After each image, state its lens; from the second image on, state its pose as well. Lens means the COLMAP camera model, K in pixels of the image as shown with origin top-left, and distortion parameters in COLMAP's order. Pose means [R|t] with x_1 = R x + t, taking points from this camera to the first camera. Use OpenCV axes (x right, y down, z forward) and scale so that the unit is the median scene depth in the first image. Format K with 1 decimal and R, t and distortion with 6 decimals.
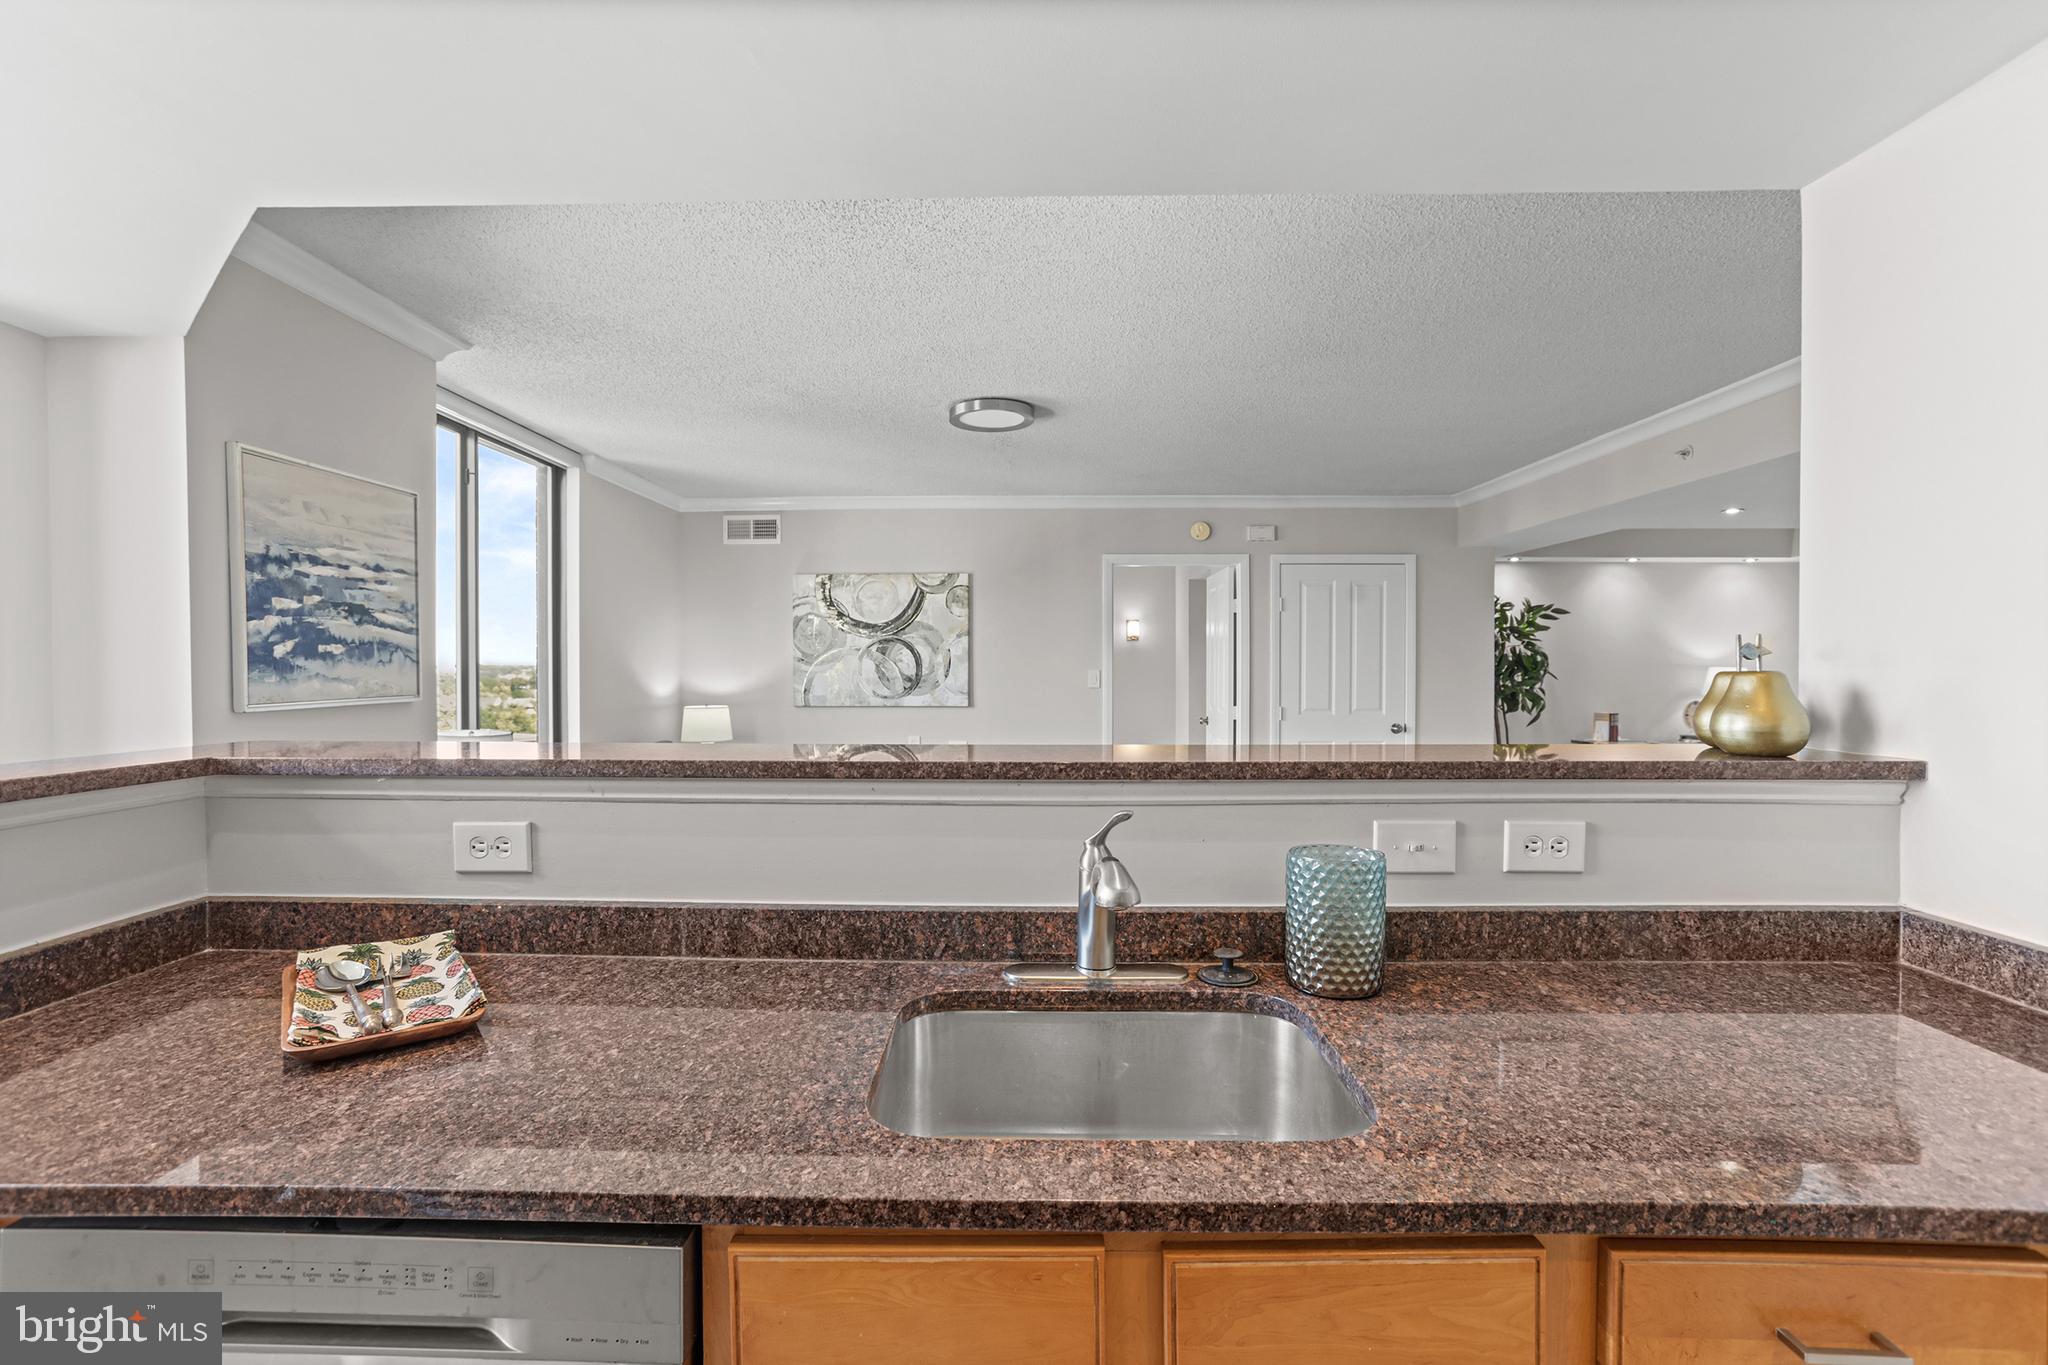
lens RADIAL K [[925.8, 0, 1024.0], [0, 925.8, 682.5], [0, 0, 1]] dist [-0.066074, 0.043038]
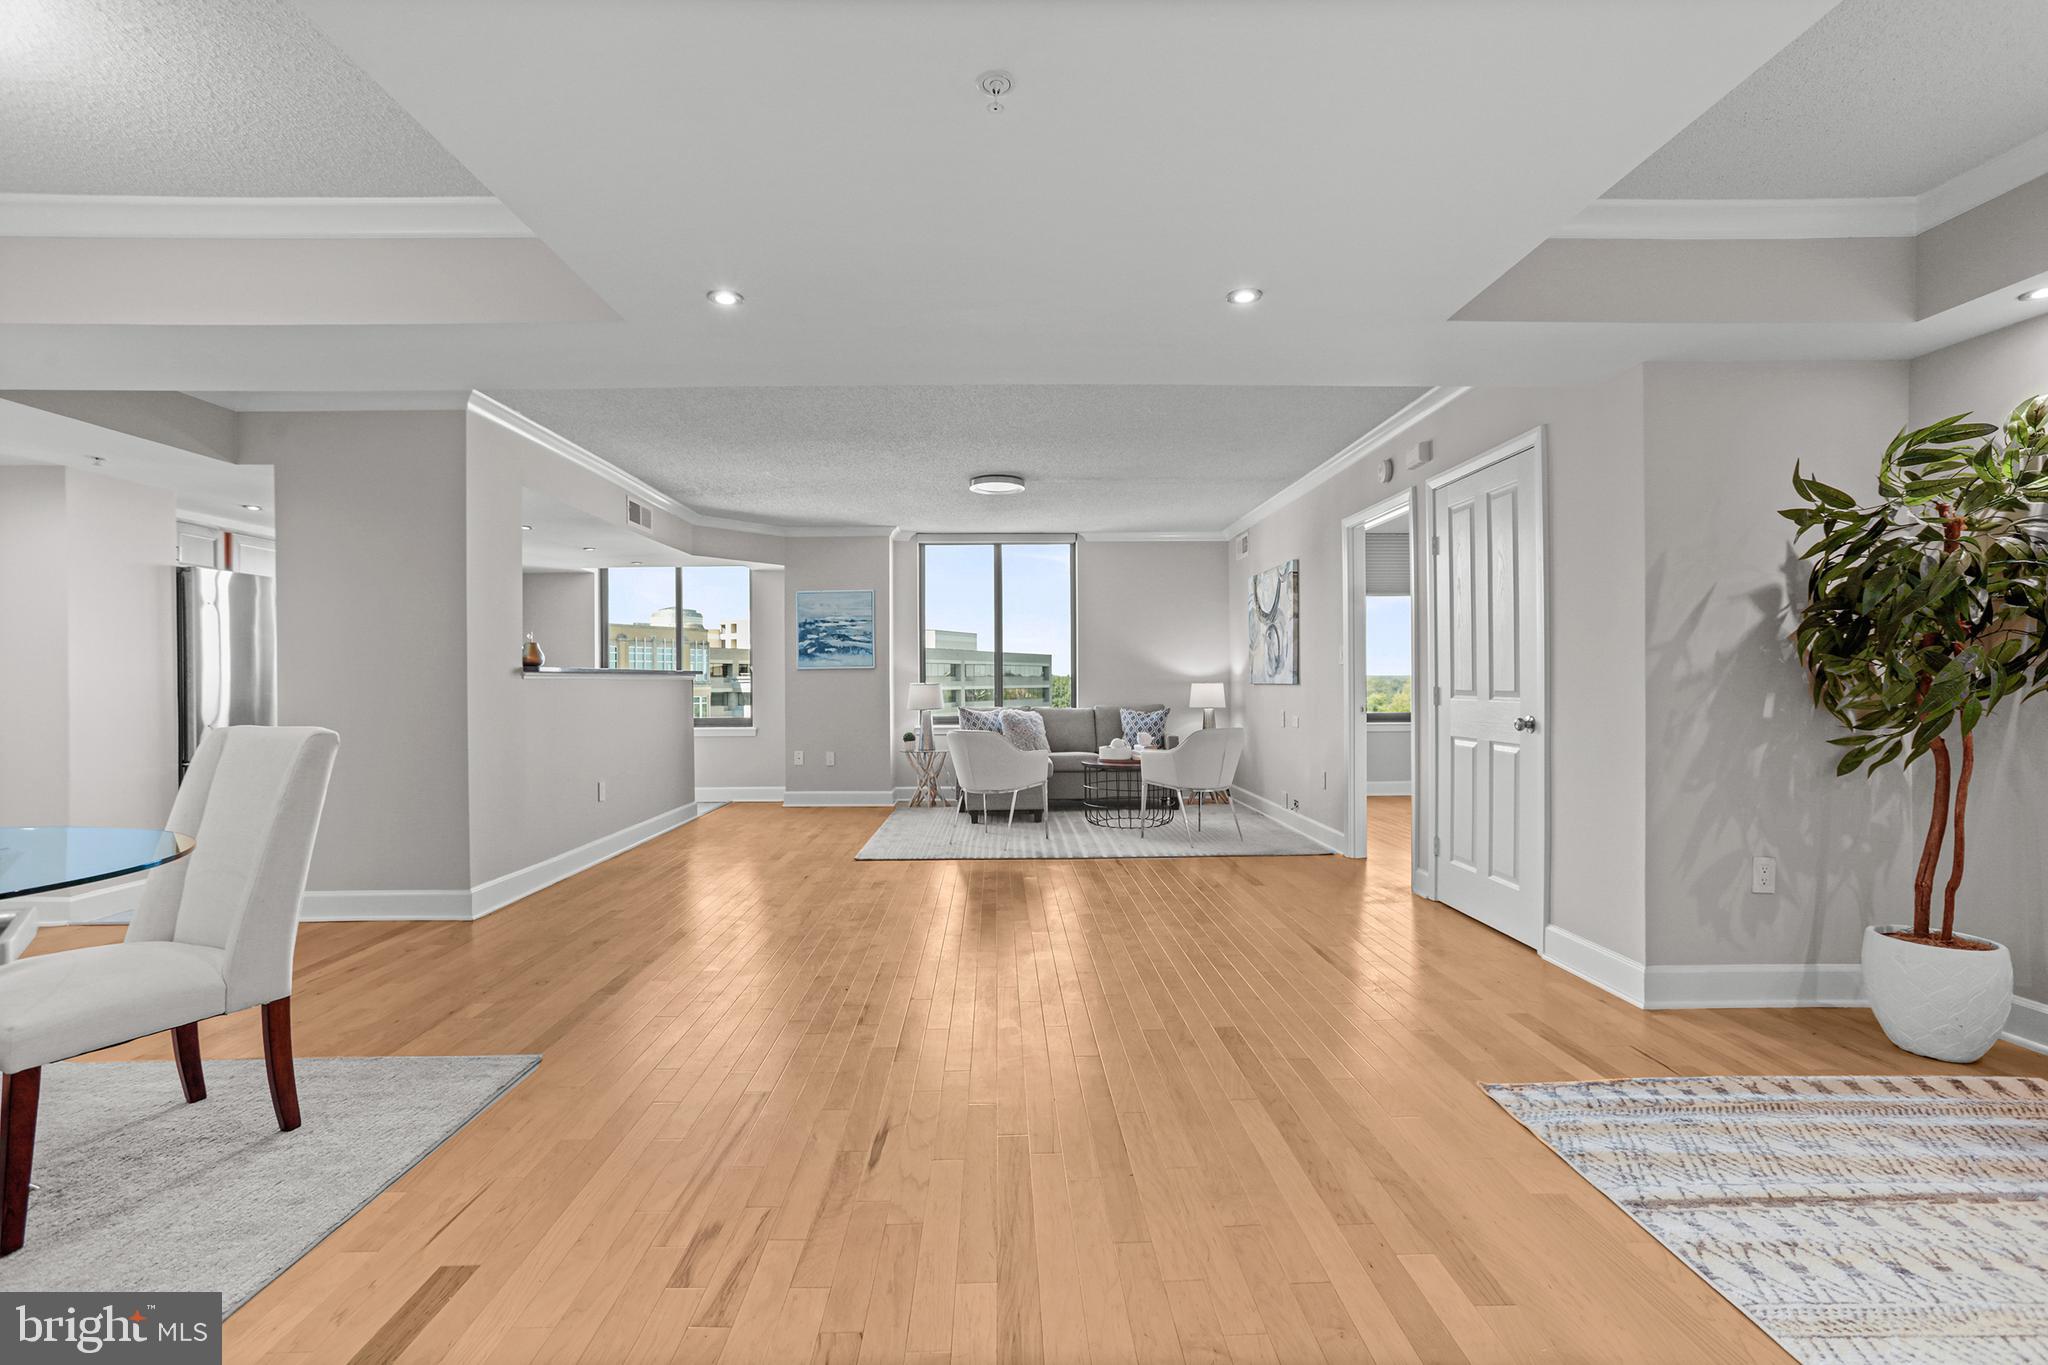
lens RADIAL K [[915.3, 0, 1005.9], [0, 915.3, 684.9], [0, 0, 1]] dist [-0.041391, 0.026158]
pose [[0.021711, 0.004687, -0.999753, 2.236767], [-0.010822, 0.999932, 0.004453, 0.059027], [0.999706, 0.010722, 0.021761, 1.462226]]
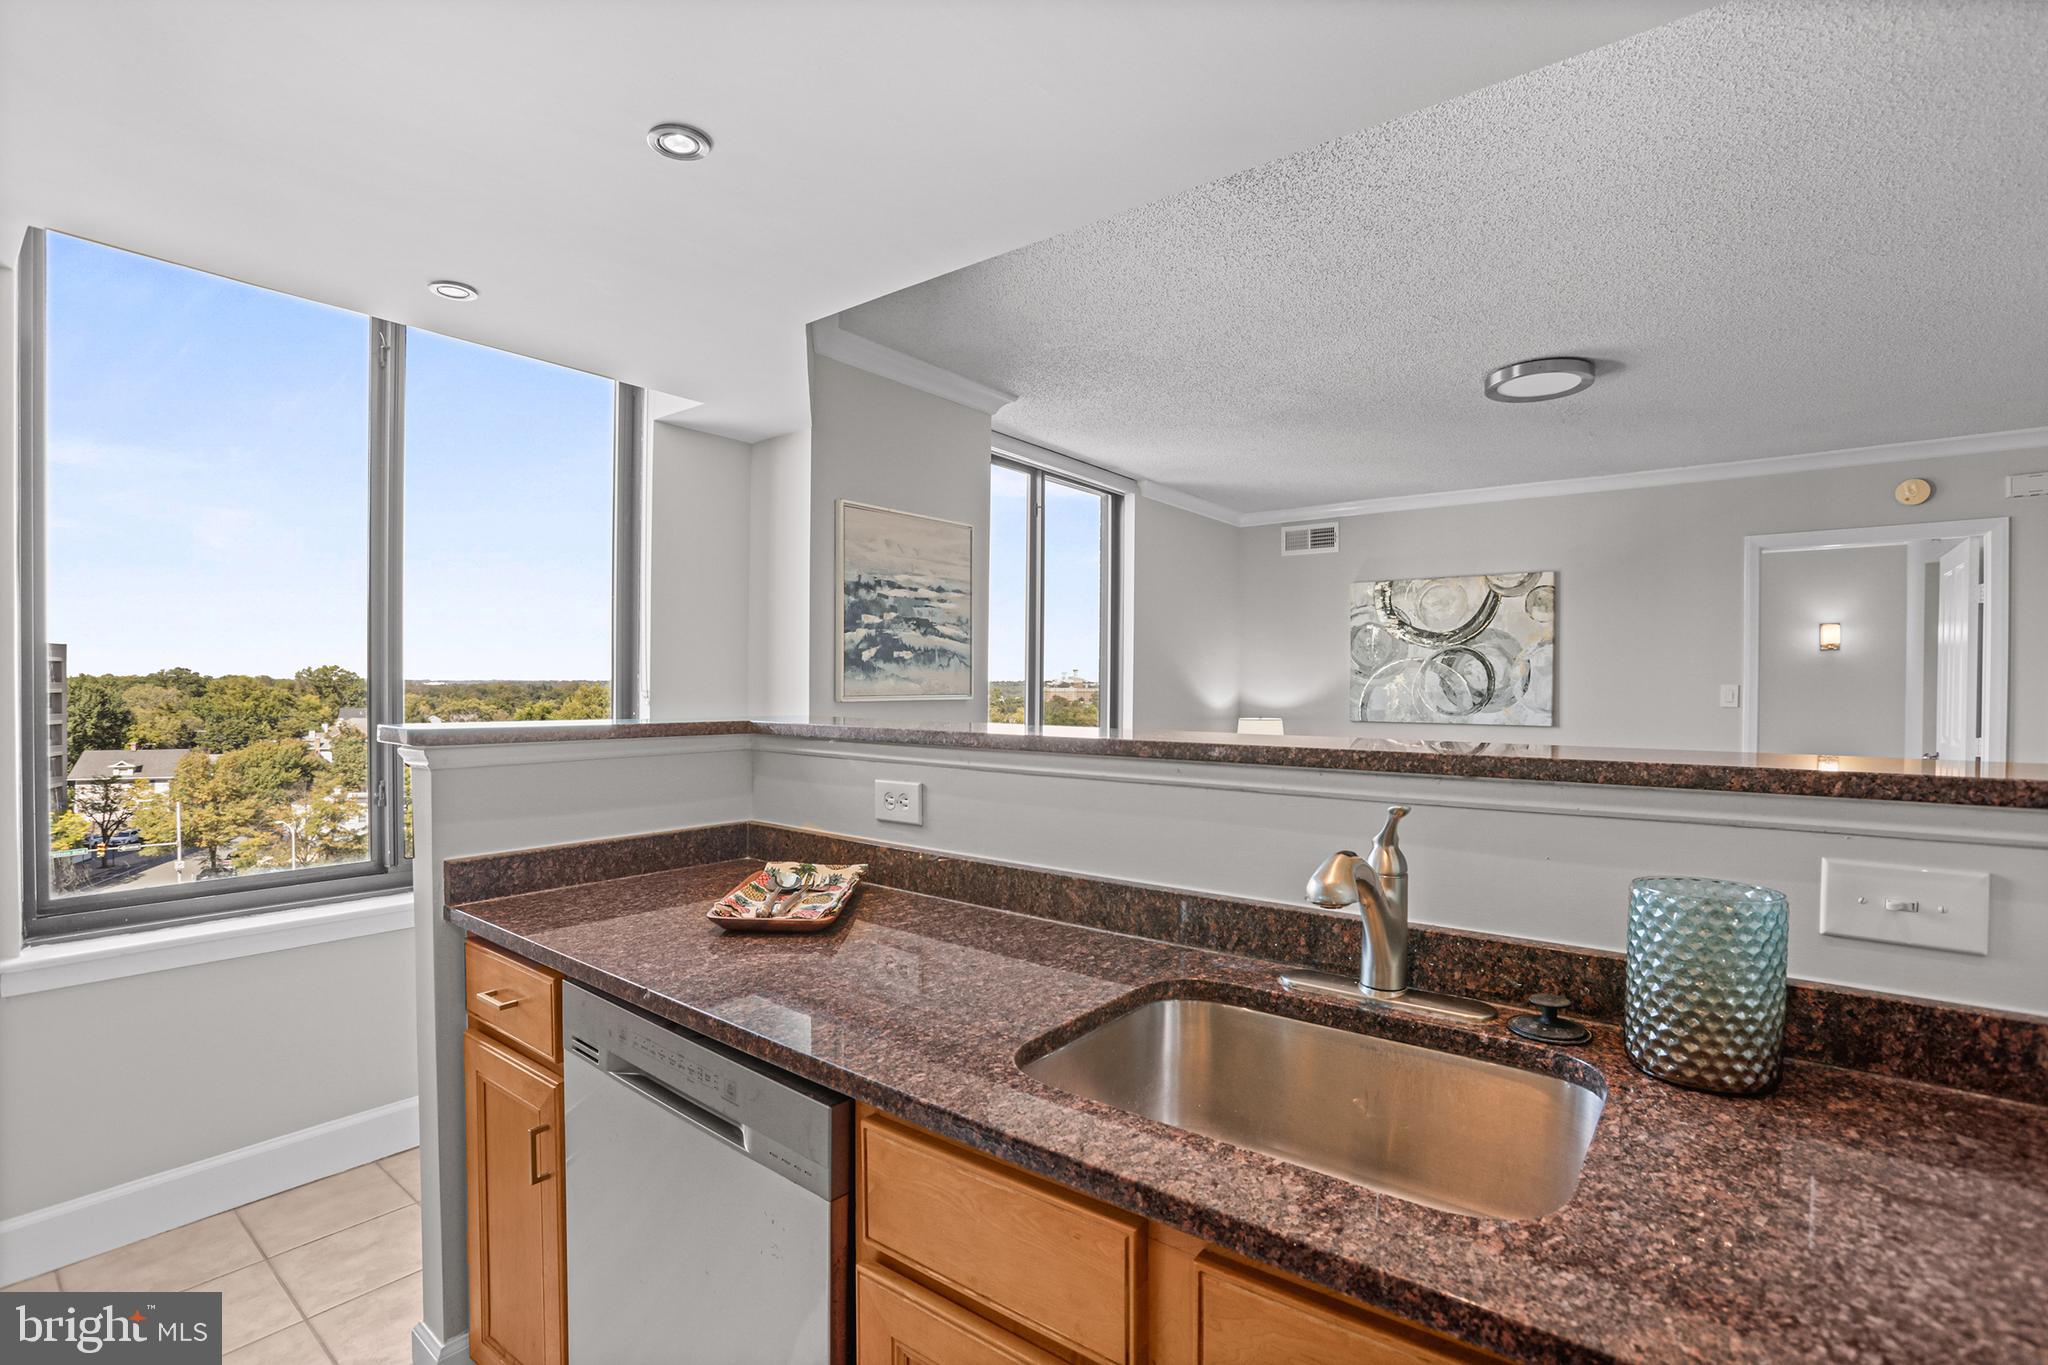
lens RADIAL K [[953.2, 0, 1024.2], [0, 953.2, 695.4], [0, 0, 1]] dist [-0.081869, 0.037041]
pose [[0.795373, 0.011280, -0.606016, 0.165812], [-0.017733, 0.999832, -0.004664, 0.021874], [0.605861, 0.014456, 0.795439, 0.044851]]
